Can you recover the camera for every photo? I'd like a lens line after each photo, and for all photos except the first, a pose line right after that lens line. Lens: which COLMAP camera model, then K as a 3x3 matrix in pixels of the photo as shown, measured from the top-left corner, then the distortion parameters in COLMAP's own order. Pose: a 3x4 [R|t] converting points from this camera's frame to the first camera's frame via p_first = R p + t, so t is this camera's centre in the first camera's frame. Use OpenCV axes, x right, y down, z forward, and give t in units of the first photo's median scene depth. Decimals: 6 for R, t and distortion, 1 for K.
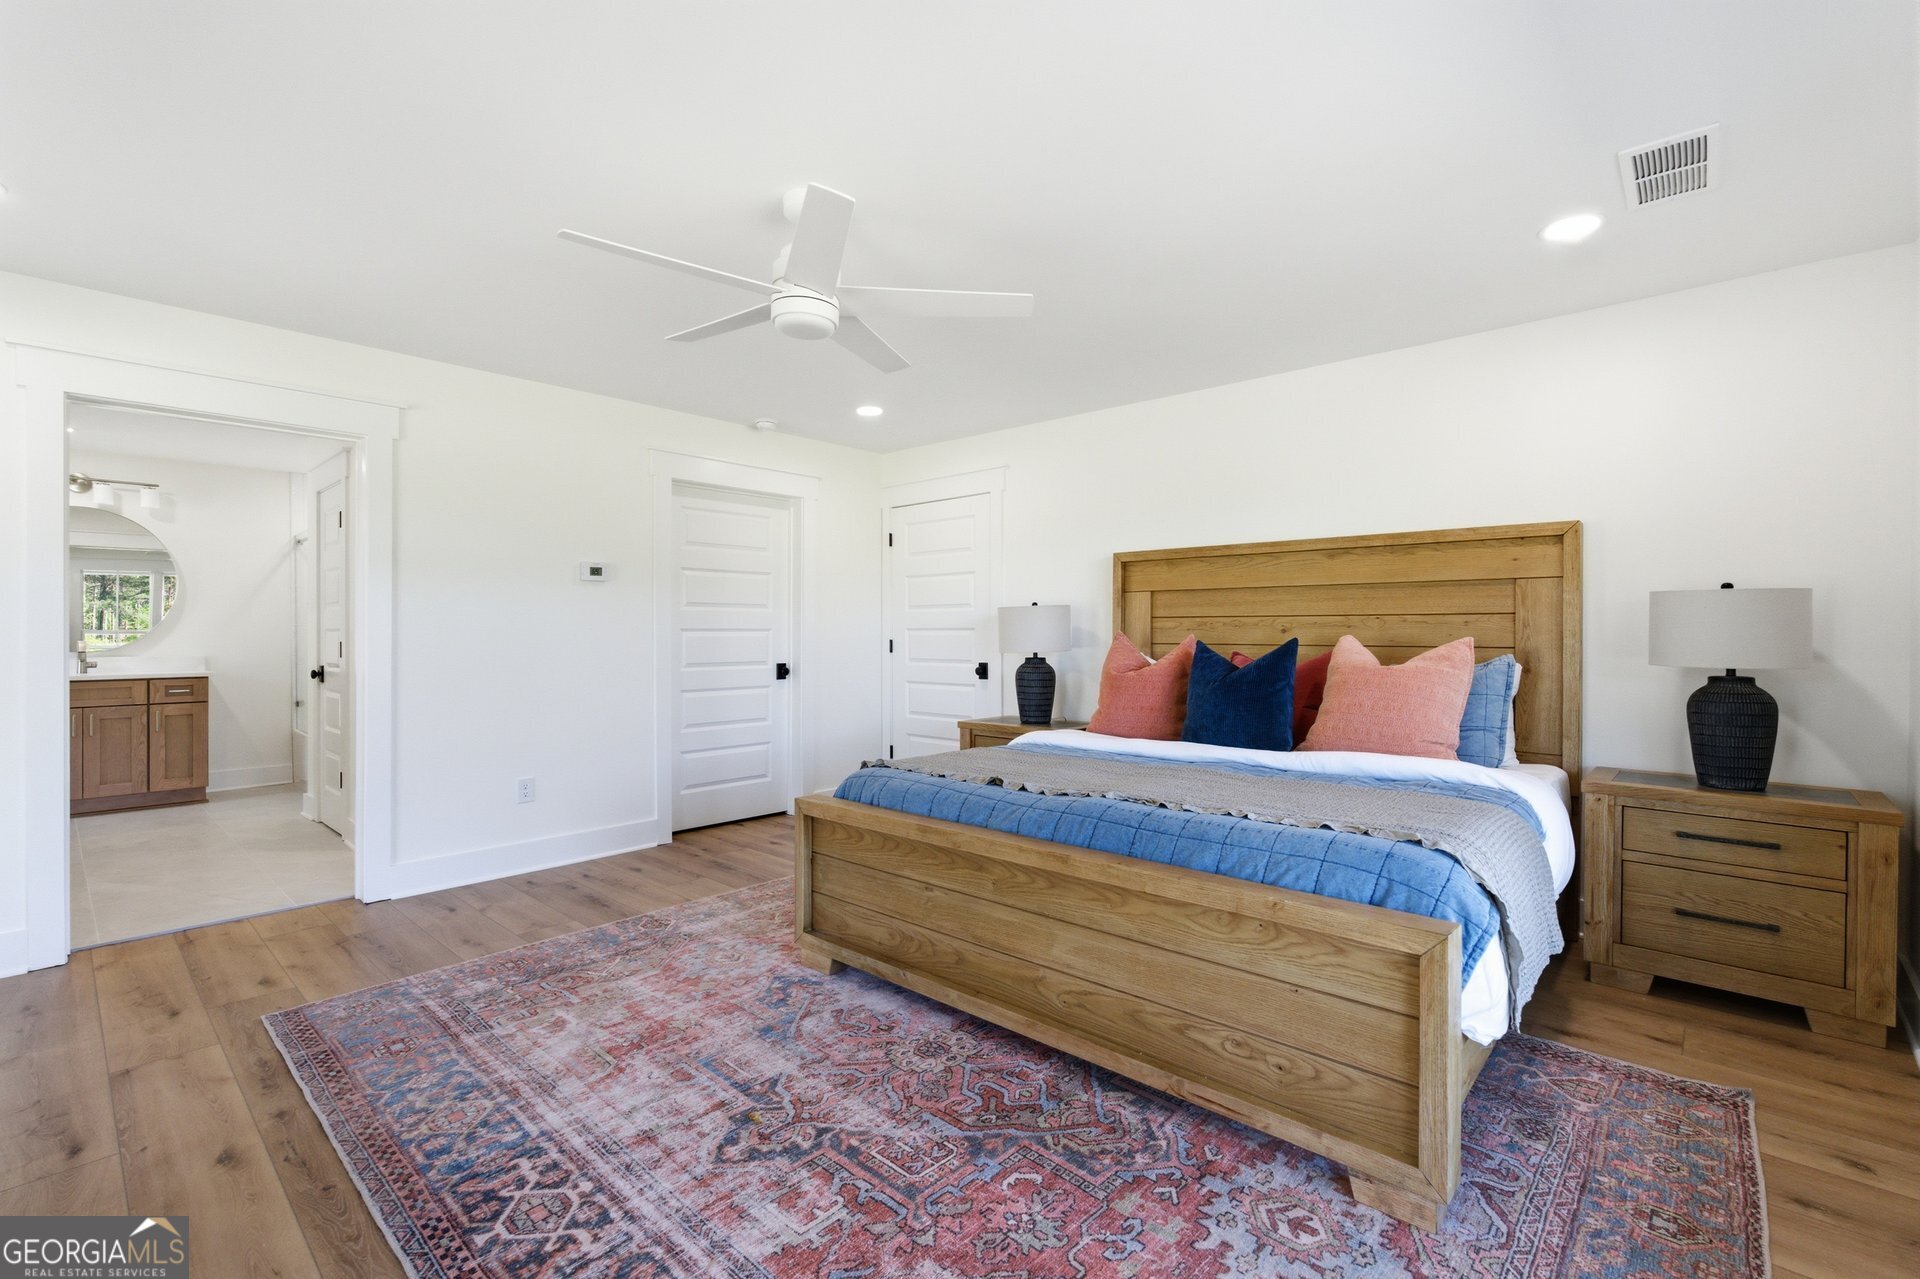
lens RADIAL K [[855.9, 0, 957.4], [0, 855.9, 635.3], [0, 0, 1]] dist [-0.003727, -0.000265]
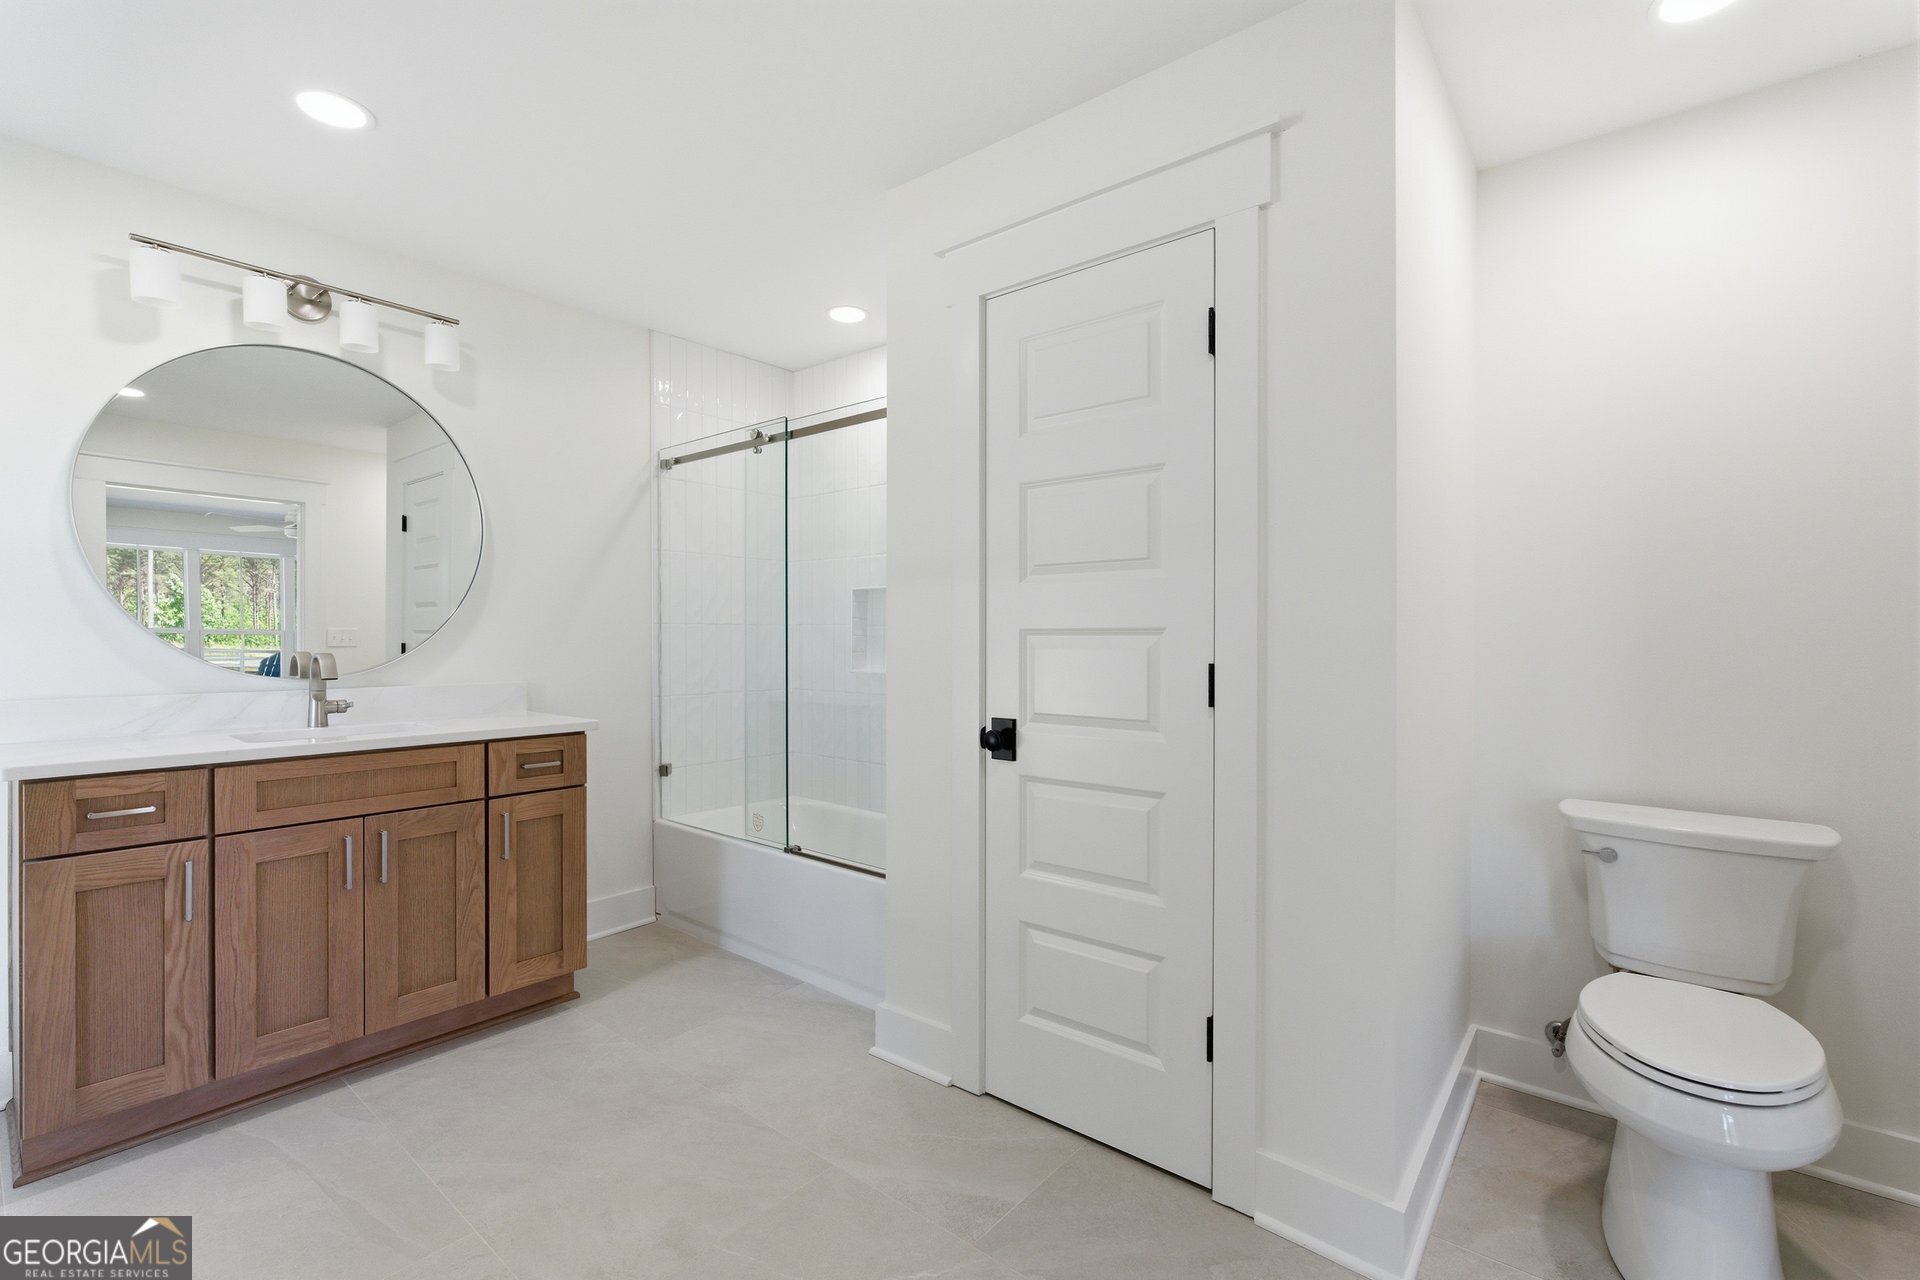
lens RADIAL K [[855.9, 0, 962.6], [0, 855.9, 641.0], [0, 0, 1]] dist [-0.003727, -0.000265]
pose [[0.998224, 0.001938, 0.059535, -0.716573], [-0.002234, 0.999985, 0.004913, -0.003113], [-0.059525, -0.005037, 0.998214, 0.535391]]
